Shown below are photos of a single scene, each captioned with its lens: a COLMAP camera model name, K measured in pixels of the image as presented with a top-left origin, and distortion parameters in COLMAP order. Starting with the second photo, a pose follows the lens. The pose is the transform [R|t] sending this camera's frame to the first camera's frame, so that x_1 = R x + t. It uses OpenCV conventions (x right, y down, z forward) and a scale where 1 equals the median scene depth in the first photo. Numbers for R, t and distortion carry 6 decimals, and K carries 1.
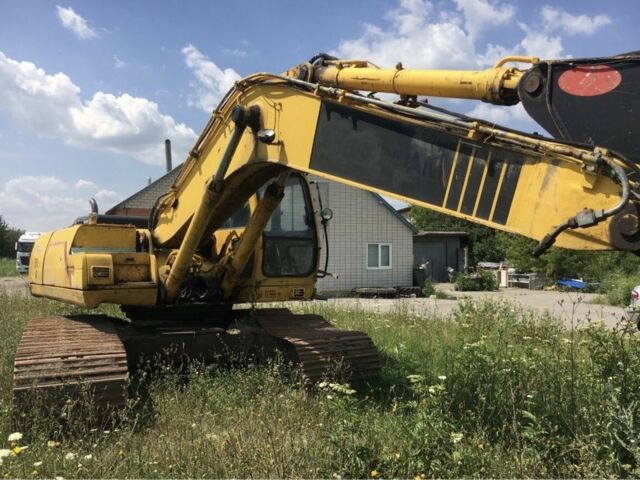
lens RADIAL K [[562.7, 0, 328.3], [0, 562.7, 240.4], [0, 0, 1]] dist [-0.006115, -0.016143]
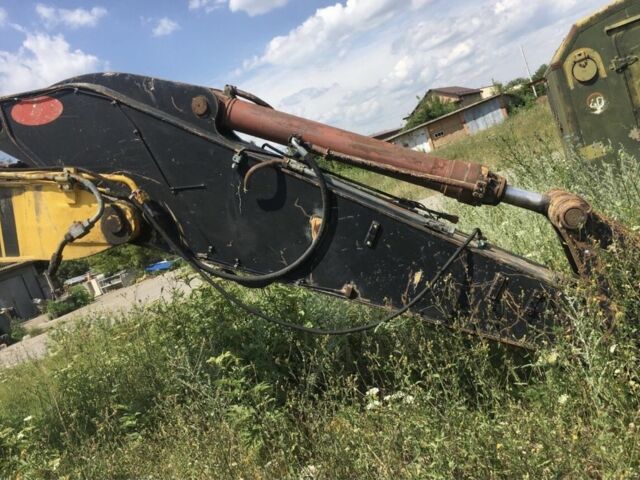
lens RADIAL K [[562.7, 0, 328.3], [0, 562.7, 240.4], [0, 0, 1]] dist [-0.006115, -0.016143]
pose [[0.694792, -0.336471, 0.635650, 0.072434], [0.333519, 0.933775, 0.129728, 0.001587], [-0.637204, 0.121867, 0.760999, -0.172474]]
